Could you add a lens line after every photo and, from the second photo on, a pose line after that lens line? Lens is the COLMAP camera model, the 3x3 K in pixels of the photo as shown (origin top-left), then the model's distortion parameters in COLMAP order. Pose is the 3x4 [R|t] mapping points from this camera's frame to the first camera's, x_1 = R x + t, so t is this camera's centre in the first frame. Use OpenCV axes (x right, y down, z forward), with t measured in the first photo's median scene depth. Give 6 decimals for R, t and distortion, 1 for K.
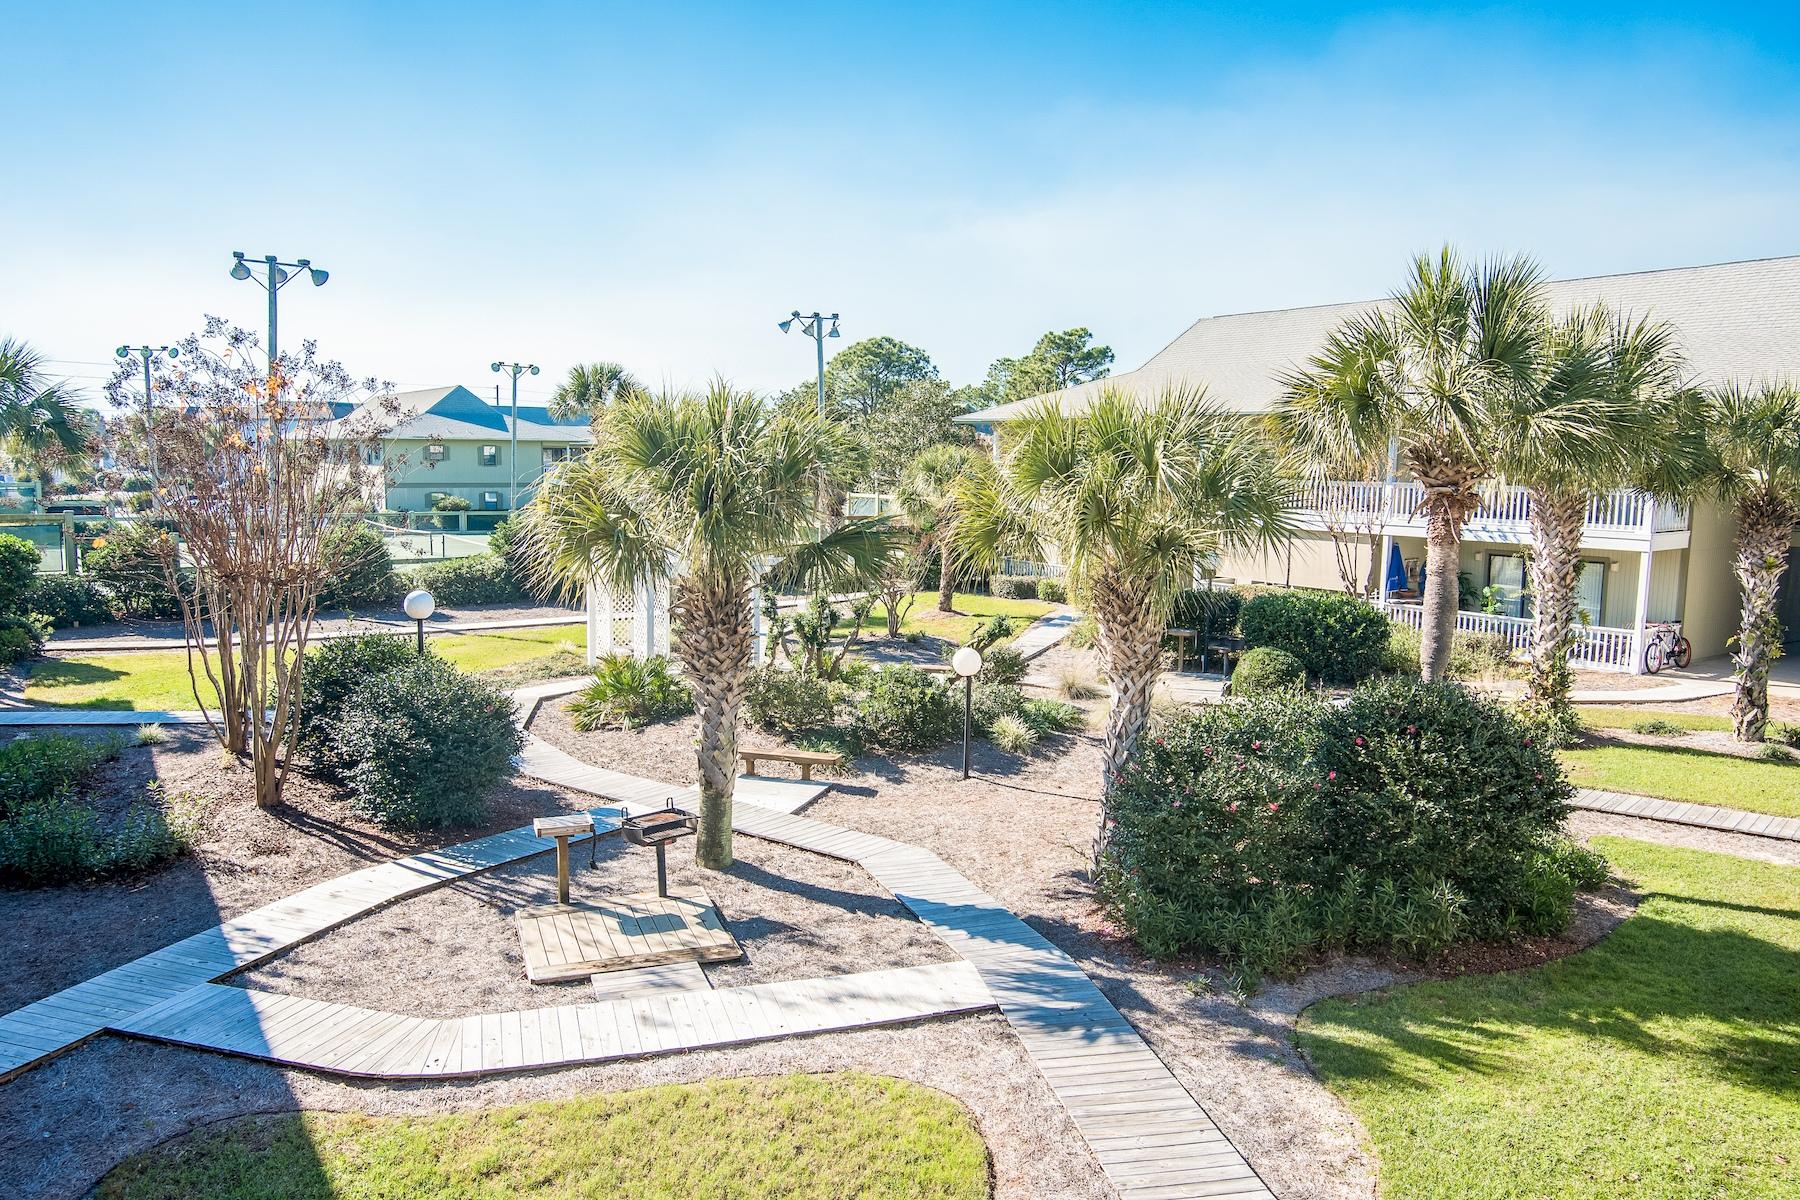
lens RADIAL K [[1273.3, 0, 914.3], [0, 1273.3, 602.6], [0, 0, 1]] dist [0.004578, 0.004221]
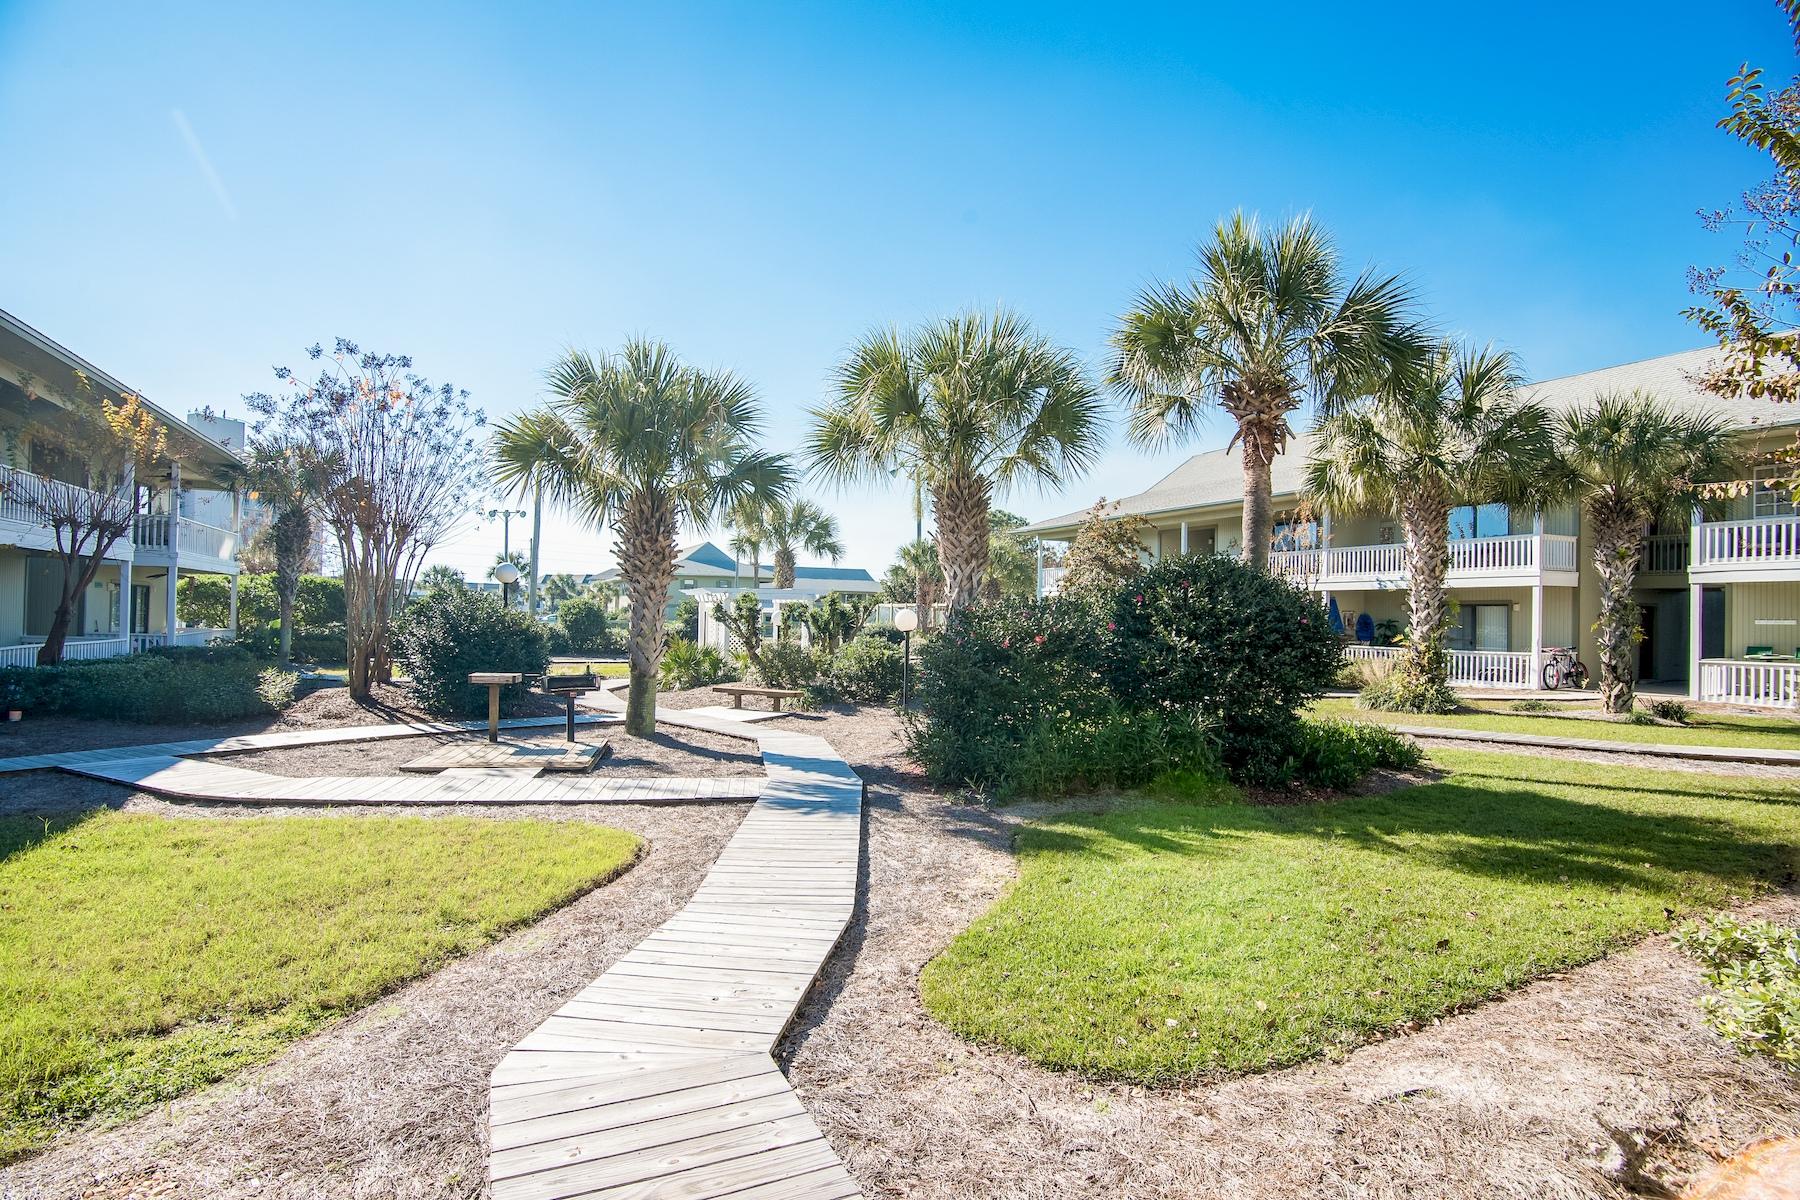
lens RADIAL K [[884.0, 0, 900.0], [0, 884.0, 600.0], [0, 0, 1]] dist [-0.015891, -0.000244]
pose [[0.985924, 0.000817, -0.167189, 0.163960], [-0.023505, 0.990733, -0.133772, 0.129820], [0.165531, 0.135819, 0.976807, 0.135206]]
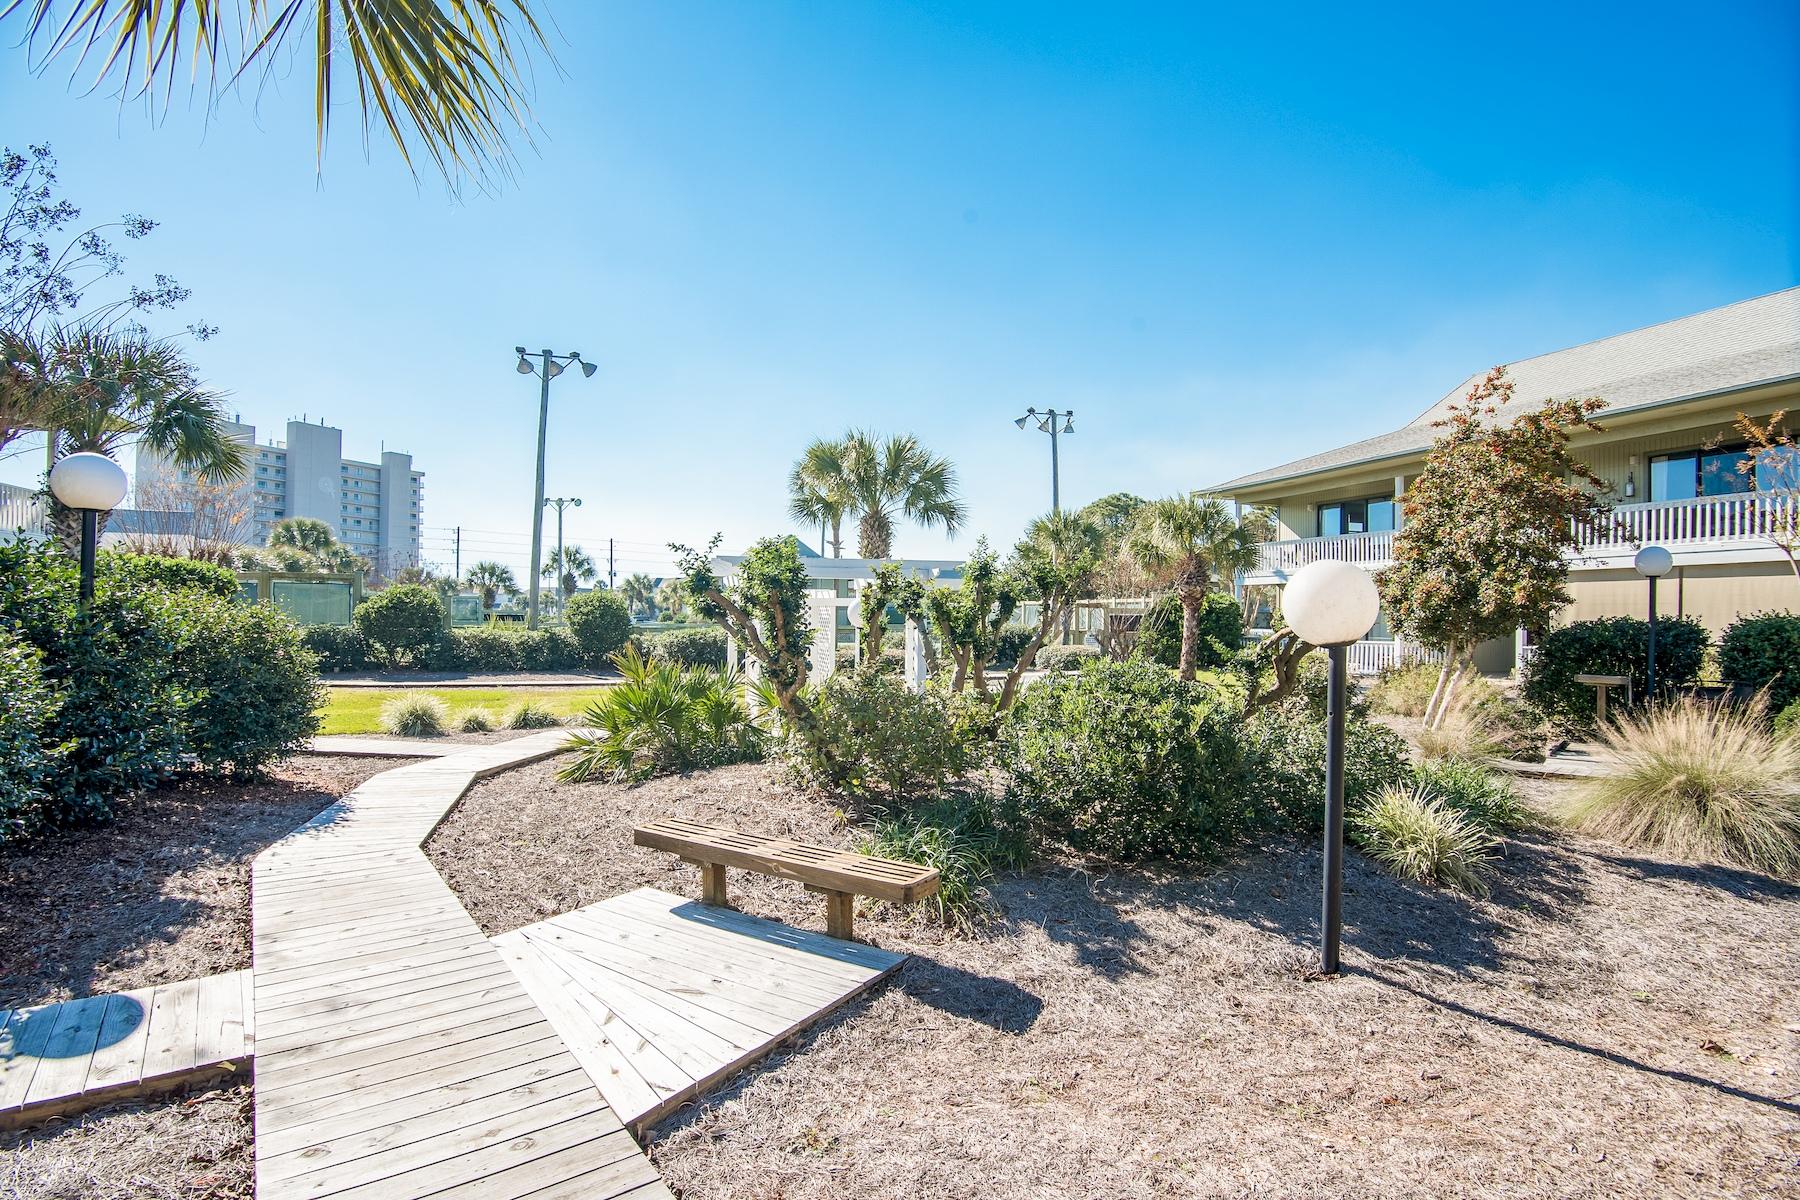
lens RADIAL K [[884.0, 0, 900.0], [0, 884.0, 600.0], [0, 0, 1]] dist [-0.015891, -0.000244]
pose [[0.962776, -0.009300, -0.270141, -0.002953], [-0.028162, 0.990518, -0.134467, 0.072127], [0.268830, 0.137069, 0.953385, 0.687752]]
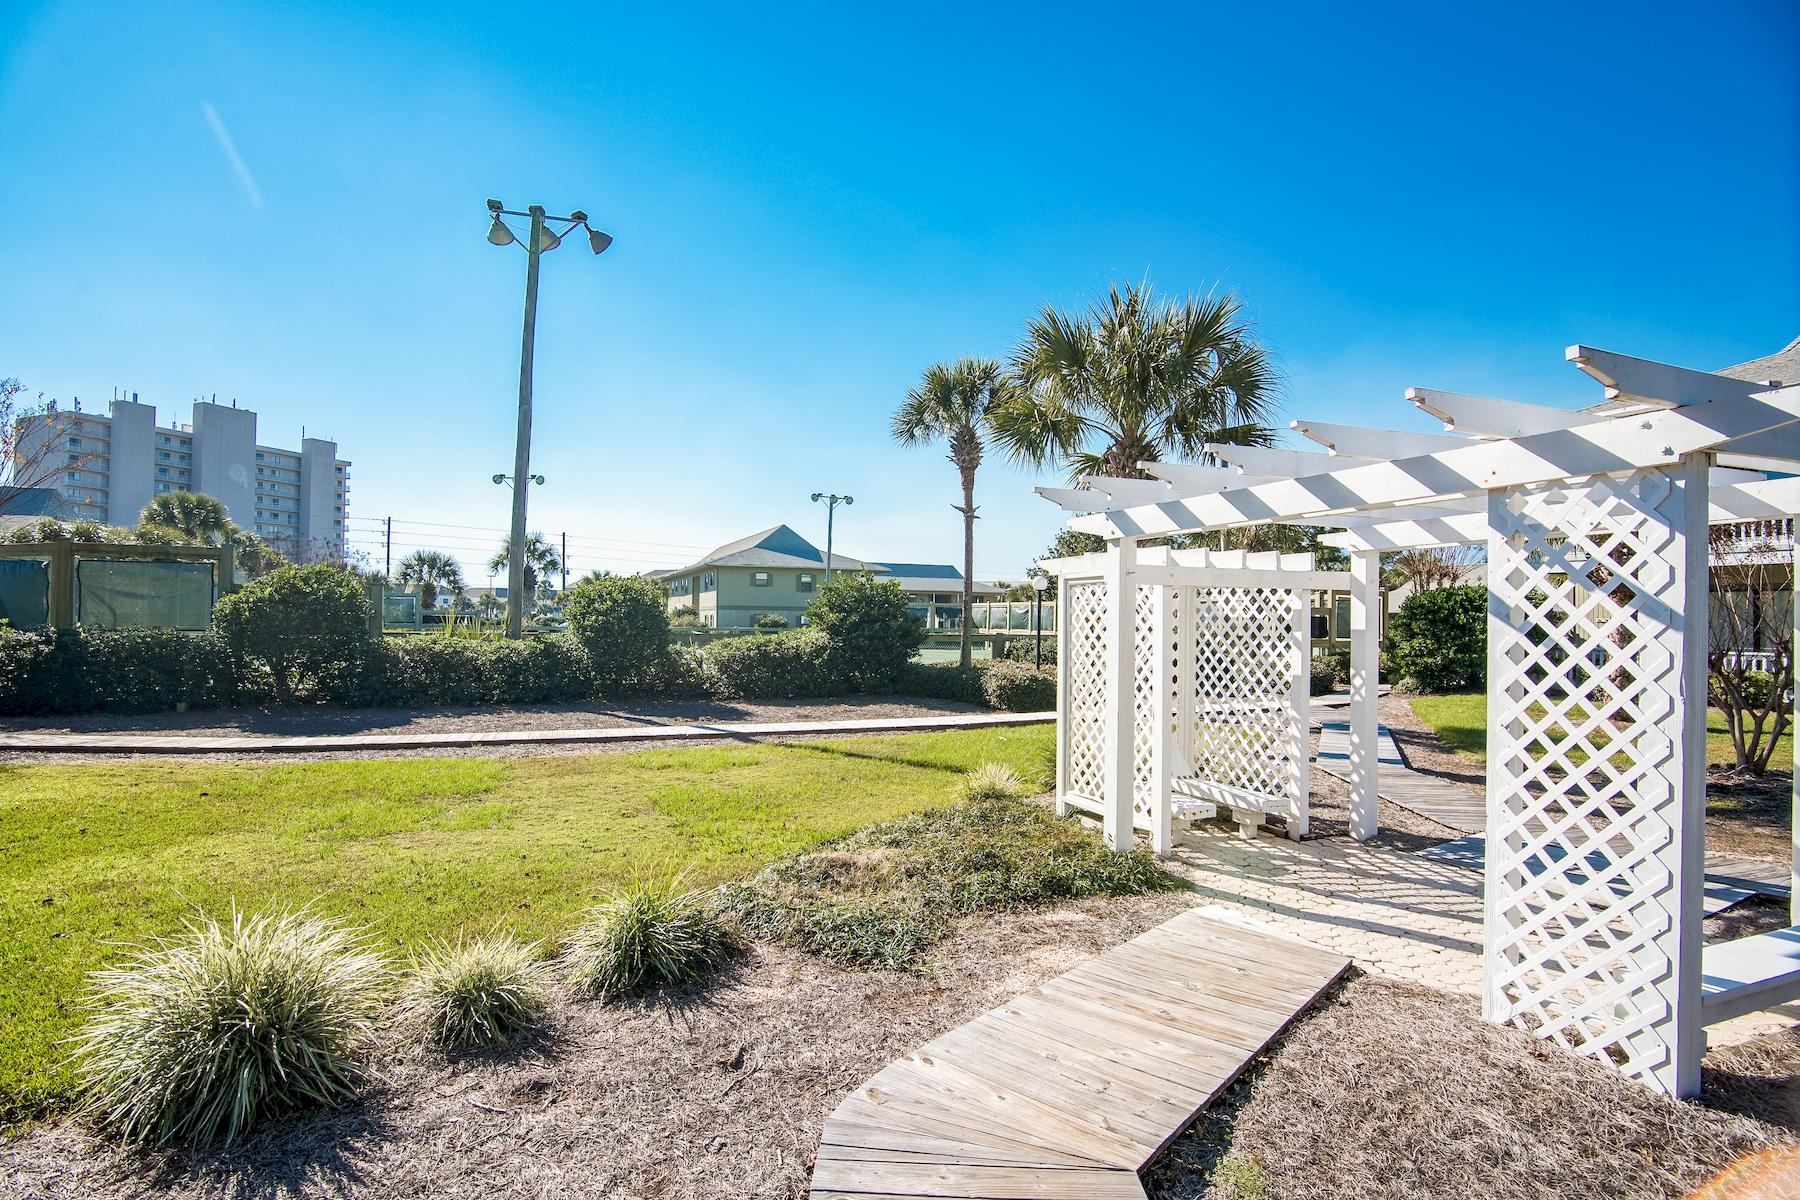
lens RADIAL K [[884.0, 0, 900.0], [0, 884.0, 600.0], [0, 0, 1]] dist [-0.015891, -0.000244]
pose [[0.977850, -0.008137, -0.209149, -0.362460], [-0.021551, 0.990019, -0.139273, 0.026645], [0.208195, 0.140696, 0.967915, 1.072017]]
